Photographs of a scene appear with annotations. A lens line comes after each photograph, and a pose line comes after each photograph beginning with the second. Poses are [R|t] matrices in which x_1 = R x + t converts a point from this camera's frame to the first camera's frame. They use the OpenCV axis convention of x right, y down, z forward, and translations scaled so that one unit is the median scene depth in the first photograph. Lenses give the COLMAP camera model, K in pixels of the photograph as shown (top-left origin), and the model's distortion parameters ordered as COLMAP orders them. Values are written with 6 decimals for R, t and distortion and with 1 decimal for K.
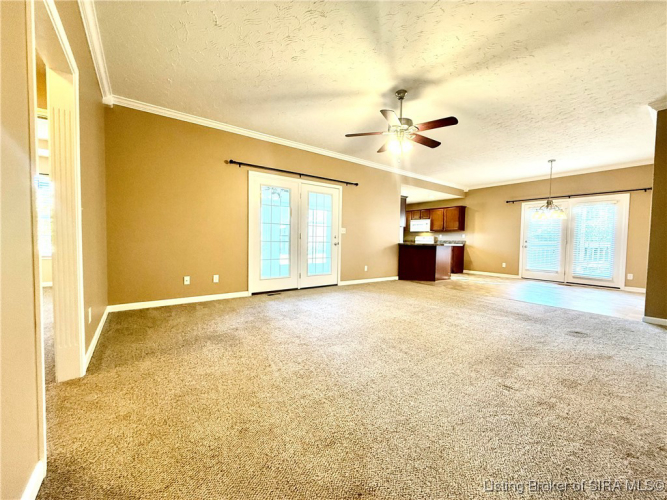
lens RADIAL K [[266.4, 0, 332.3], [0, 266.4, 247.9], [0, 0, 1]] dist [-0.000339, -0.000205]
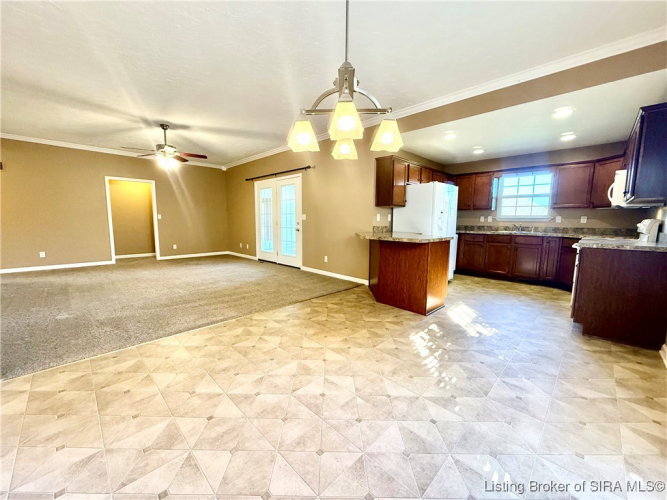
lens RADIAL K [[266.4, 0, 329.9], [0, 266.4, 250.4], [0, 0, 1]] dist [-0.000339, -0.000205]
pose [[0.144637, 0.098905, -0.984529, 1.059620], [-0.034453, 0.994892, 0.094884, -0.037799], [0.988885, 0.020196, 0.147306, 0.944631]]
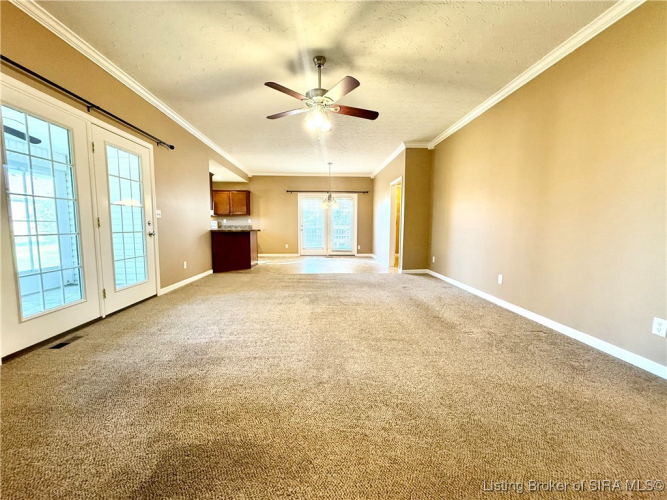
lens RADIAL K [[266.4, 0, 333.8], [0, 266.4, 247.3], [0, 0, 1]] dist [-0.000339, -0.000205]
pose [[0.552801, -0.081211, 0.829347, -0.274300], [0.030785, 0.996551, 0.077064, -0.018383], [-0.832745, -0.017069, 0.553394, 0.259388]]
